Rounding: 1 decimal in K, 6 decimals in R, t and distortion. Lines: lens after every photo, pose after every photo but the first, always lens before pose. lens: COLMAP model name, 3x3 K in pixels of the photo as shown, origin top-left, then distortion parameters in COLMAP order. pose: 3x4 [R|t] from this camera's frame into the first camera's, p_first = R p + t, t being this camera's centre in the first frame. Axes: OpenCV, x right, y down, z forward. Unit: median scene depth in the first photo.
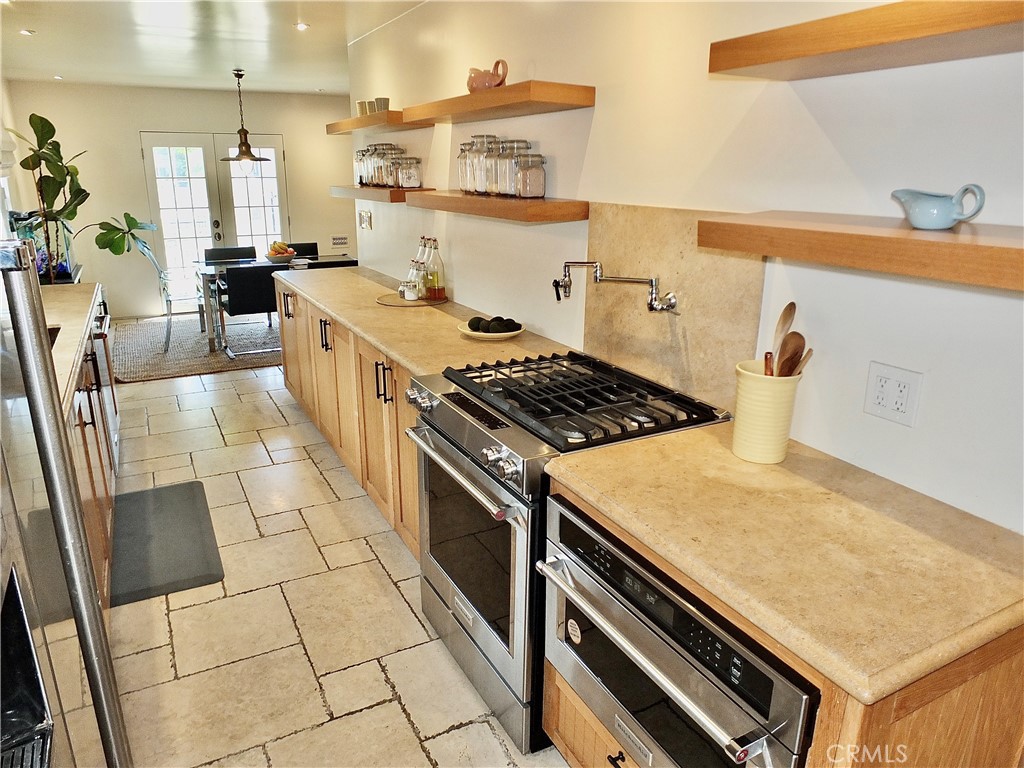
lens RADIAL K [[692.4, 0, 512.0], [0, 692.4, 384.0], [0, 0, 1]] dist [-0.033821, 0.004734]
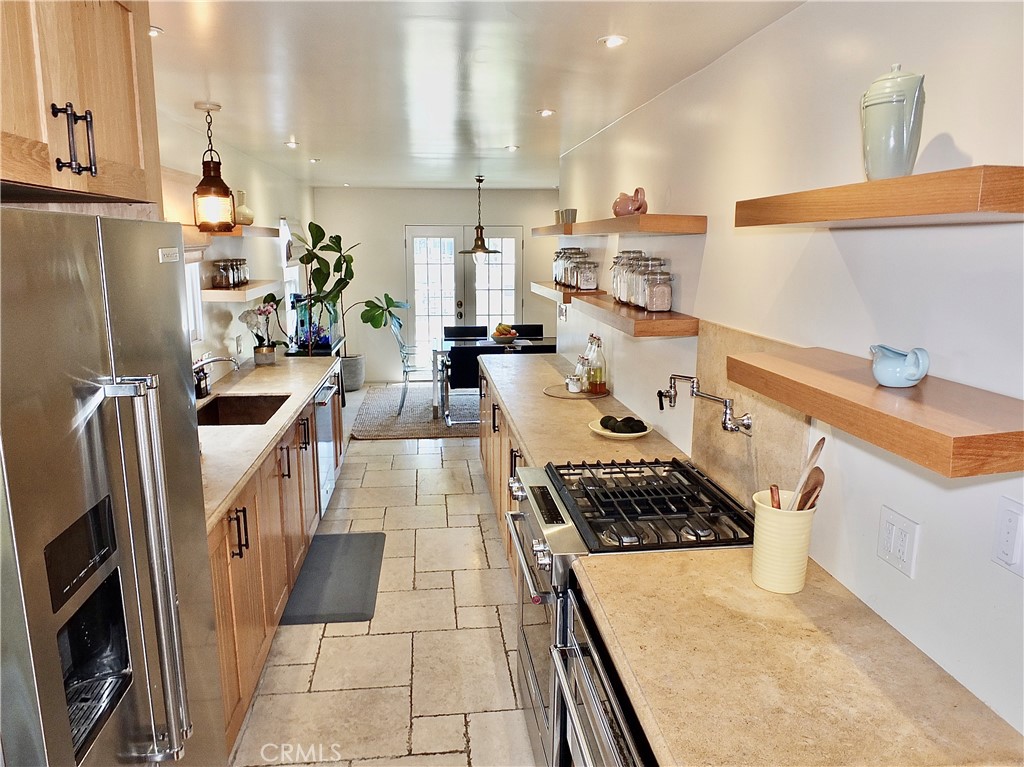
lens RADIAL K [[708.7, 0, 512.0], [0, 708.7, 383.5], [0, 0, 1]] dist [-0.031986, 0.002482]
pose [[0.931646, 0.066120, -0.357300, 0.200058], [-0.103884, 0.990730, -0.087536, -0.034355], [0.348200, 0.118670, 0.929879, -0.085854]]
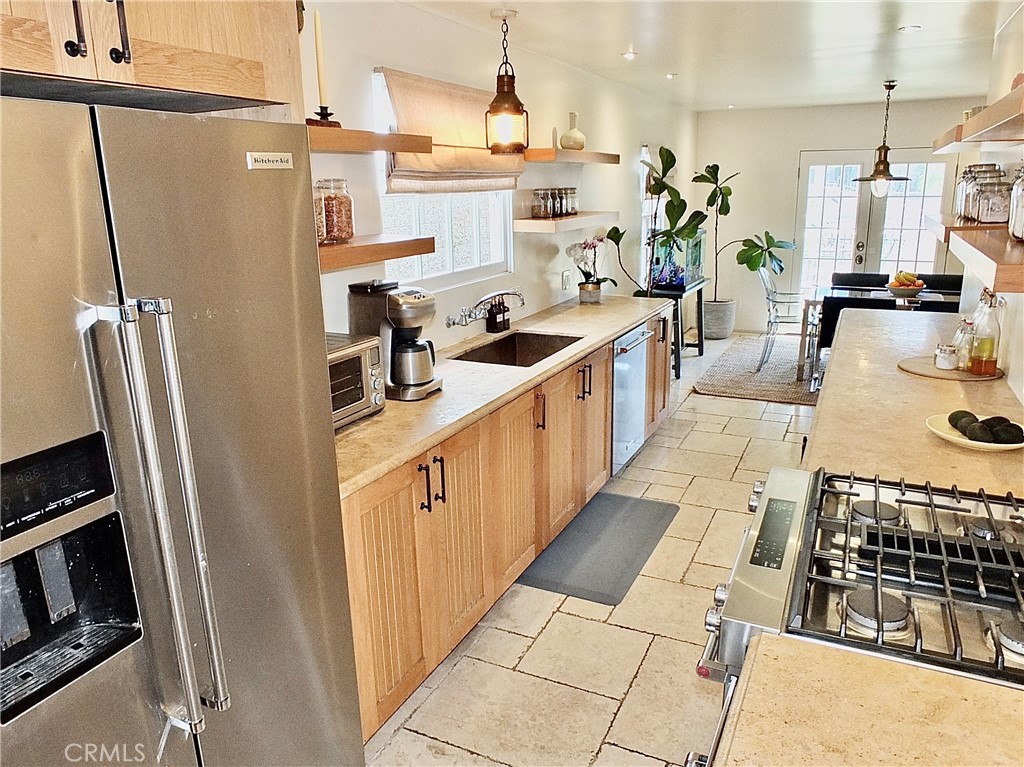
lens RADIAL K [[722.5, 0, 512.0], [0, 722.5, 383.5], [0, 0, 1]] dist [-0.029787, -0.001549]
pose [[0.587411, 0.193456, -0.785826, 0.249987], [-0.213517, 0.973651, 0.080089, -0.083433], [0.780614, 0.120742, 0.613240, 0.176614]]
